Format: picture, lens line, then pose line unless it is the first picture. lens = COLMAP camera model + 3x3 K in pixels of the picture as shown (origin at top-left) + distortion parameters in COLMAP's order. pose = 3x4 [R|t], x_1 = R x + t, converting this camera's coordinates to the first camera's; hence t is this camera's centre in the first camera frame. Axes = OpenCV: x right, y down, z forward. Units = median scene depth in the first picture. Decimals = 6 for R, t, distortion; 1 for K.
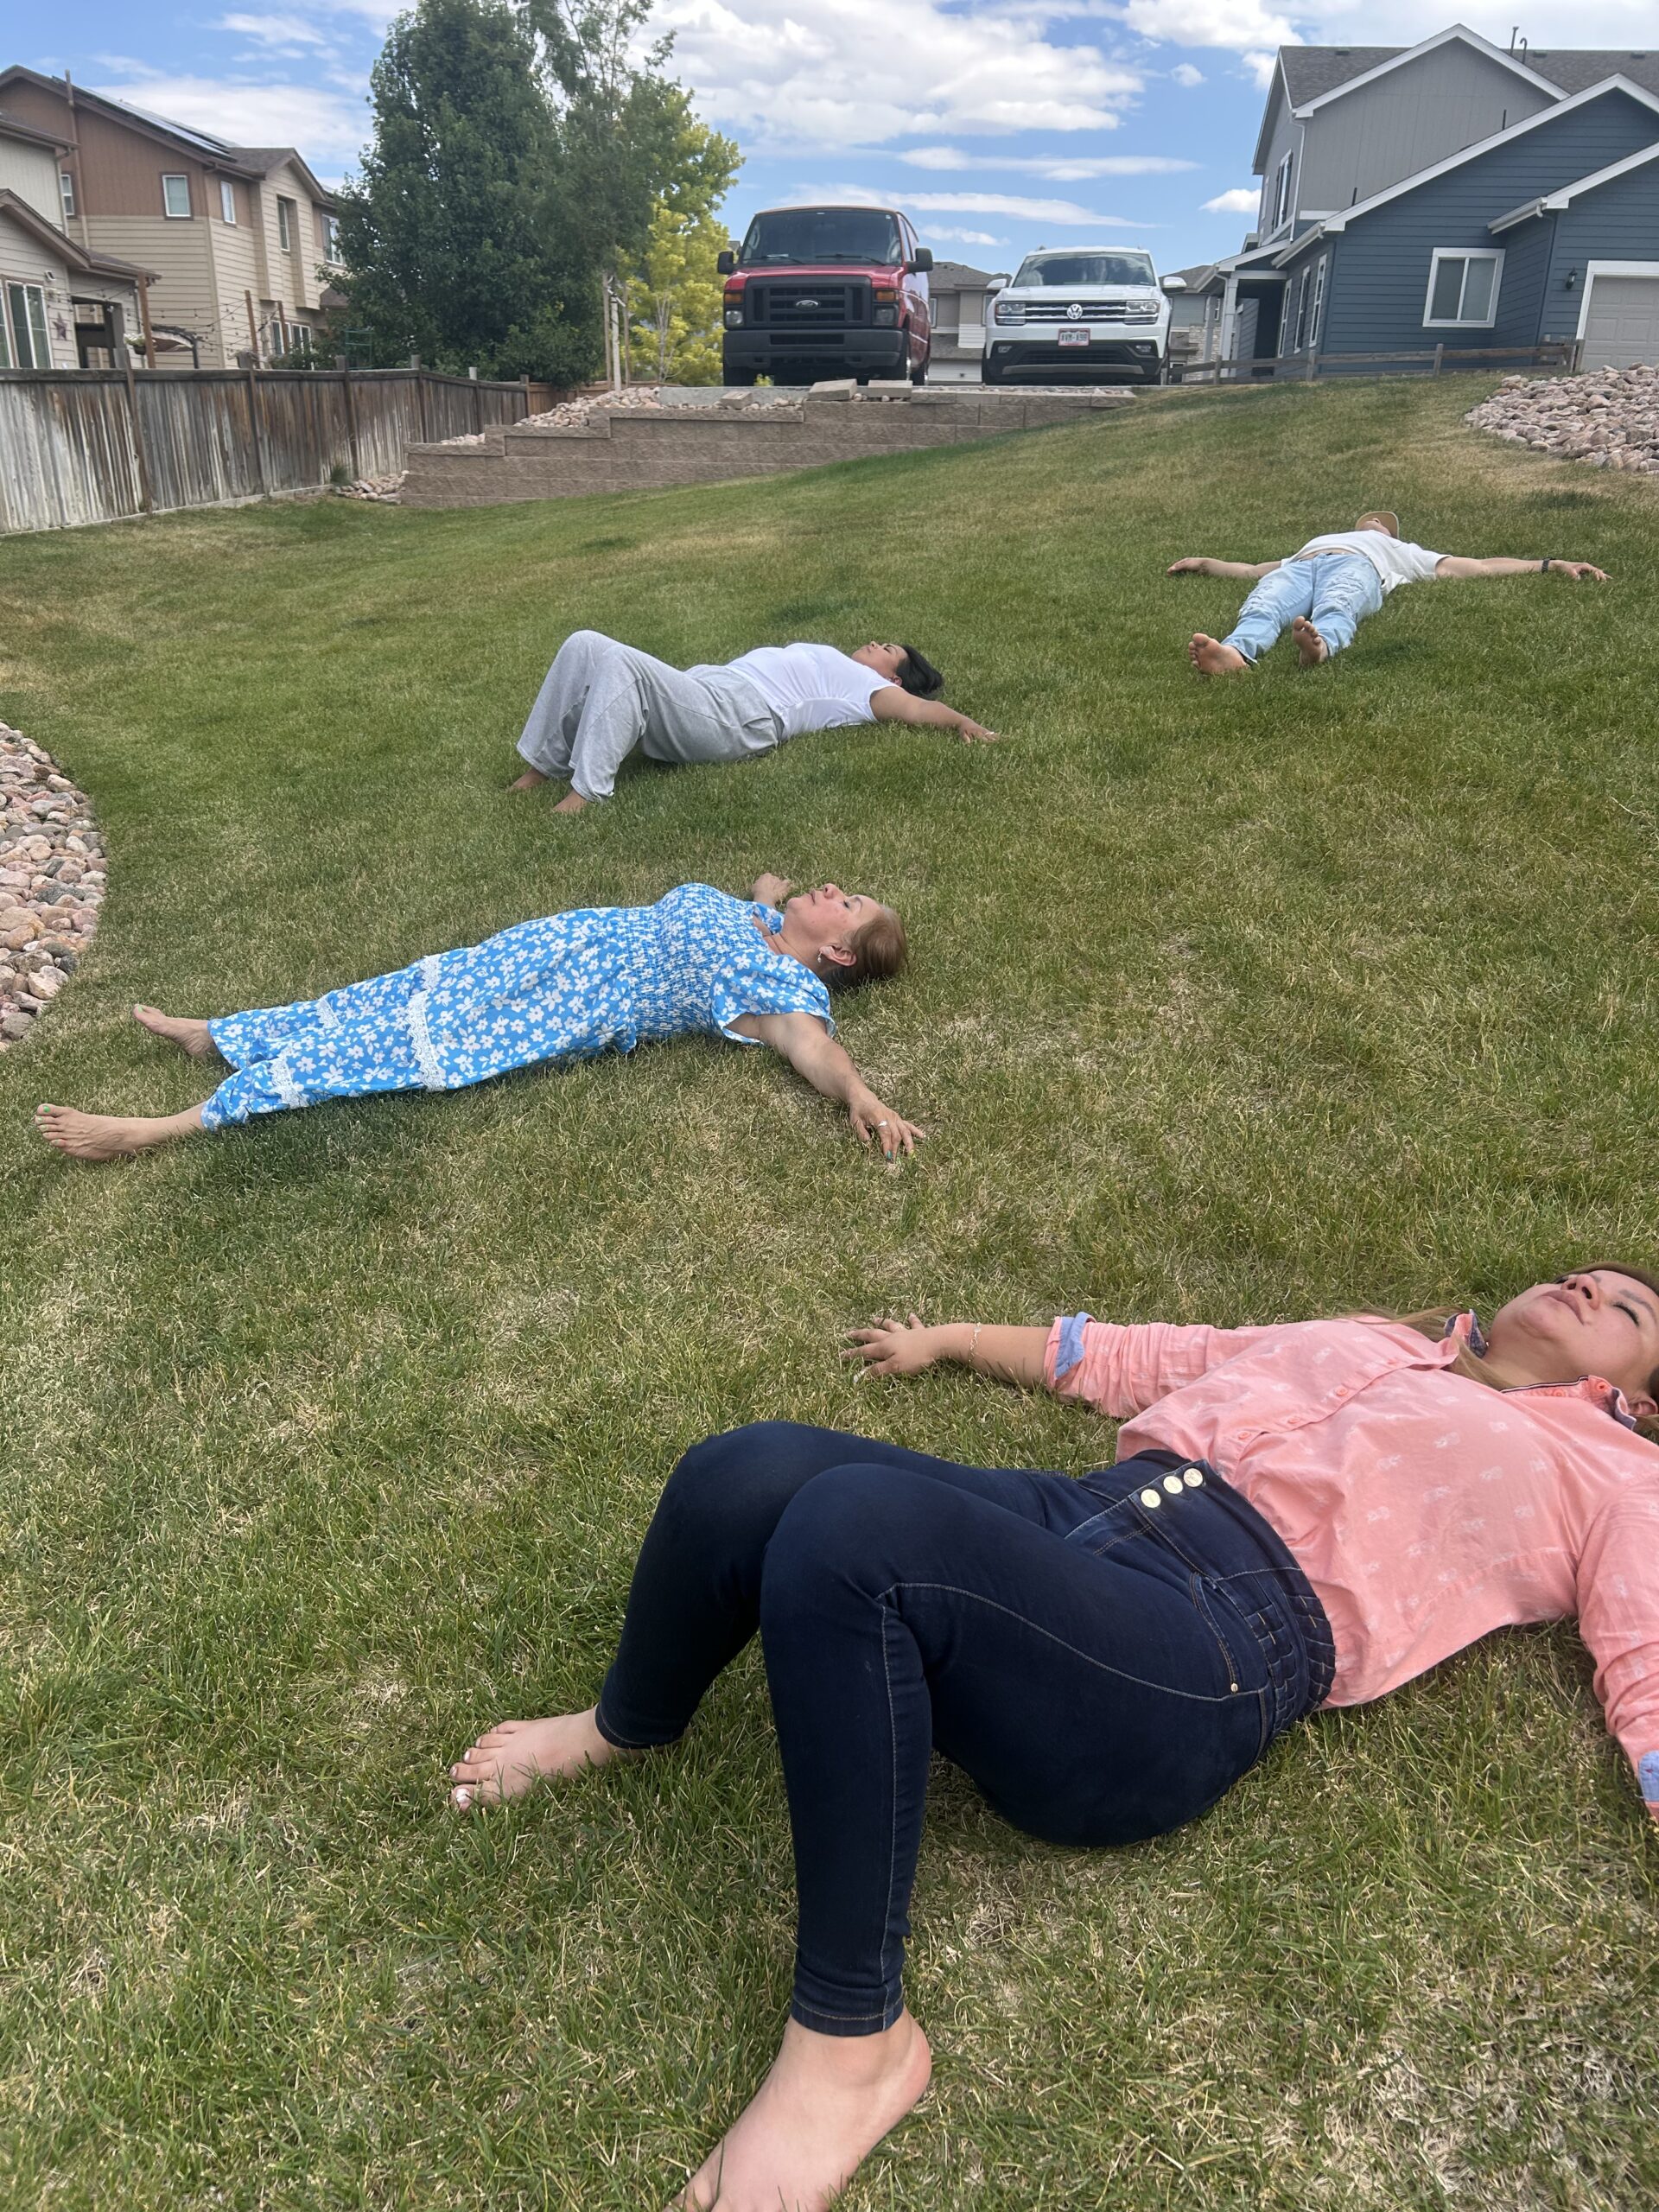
lens RADIAL K [[1673.6, 0, 829.5], [0, 1673.6, 1106.0], [0, 0, 1]] dist [0.004452, -0.014747]
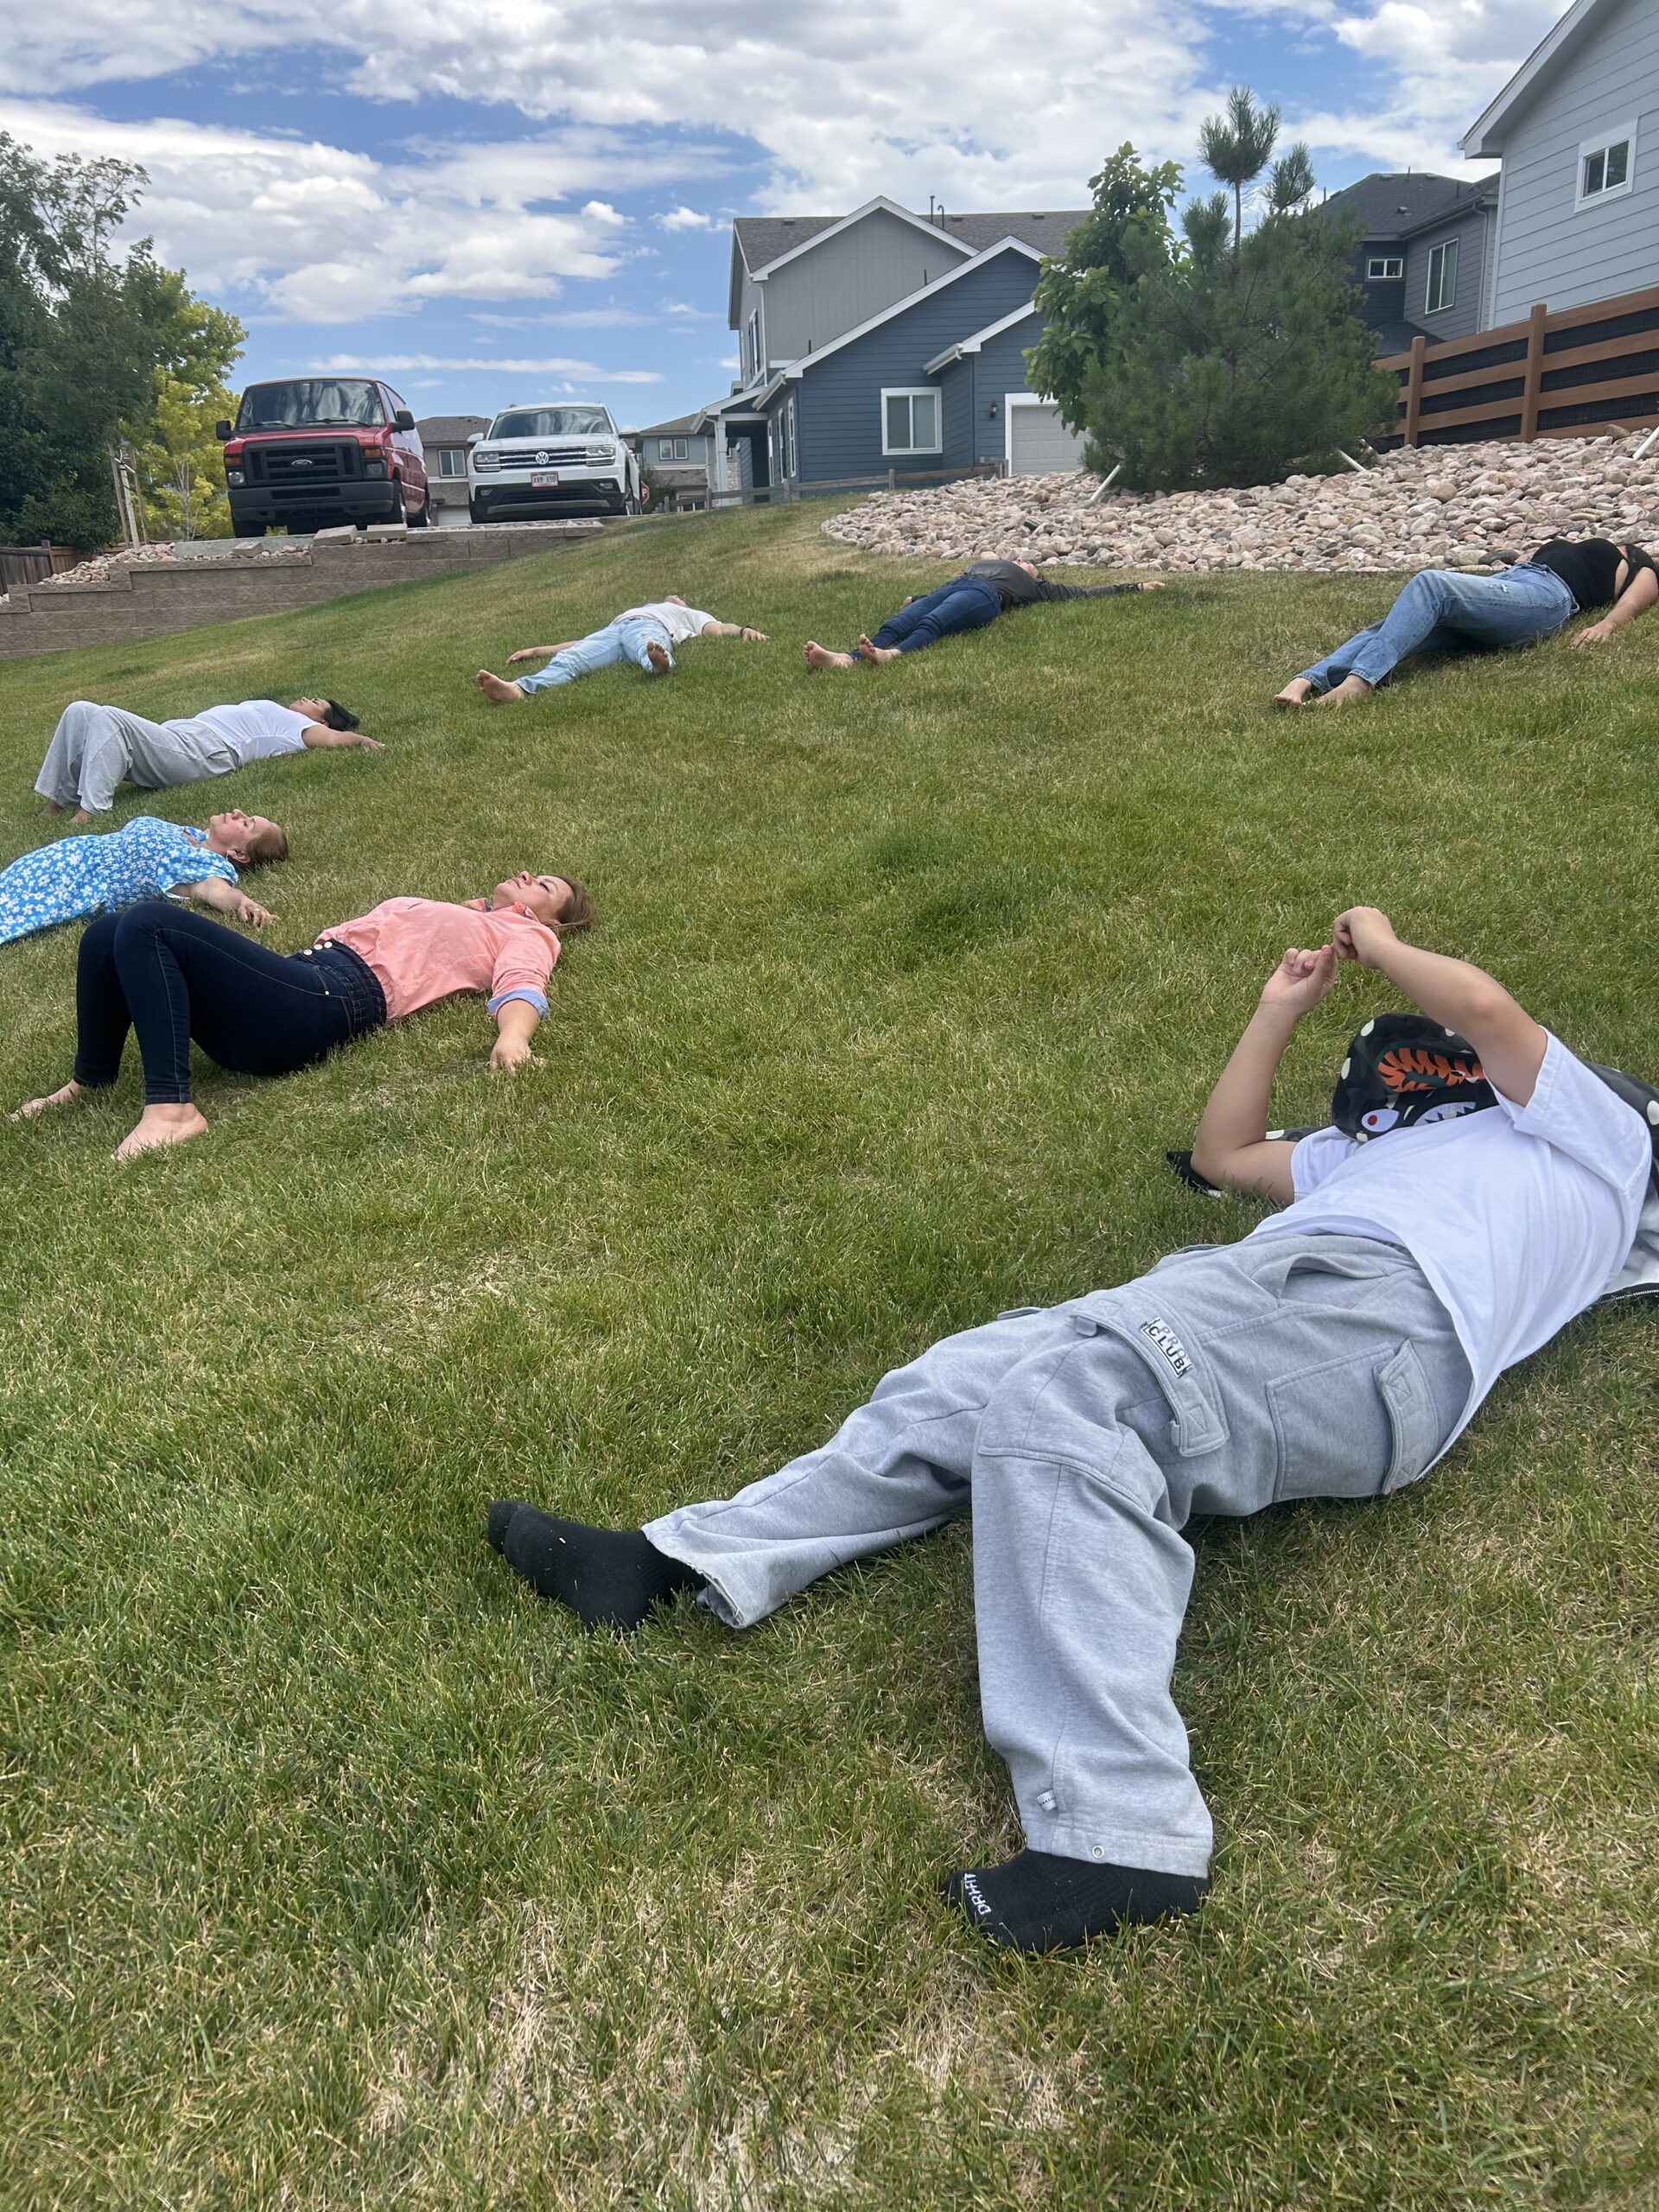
lens RADIAL K [[1673.6, 0, 829.5], [0, 1673.6, 1106.0], [0, 0, 1]] dist [0.004452, -0.014747]
pose [[0.968436, -0.129207, 0.213159, 0.033621], [0.144358, 0.987879, -0.057051, 0.062275], [-0.203204, 0.086022, 0.975350, -0.129807]]
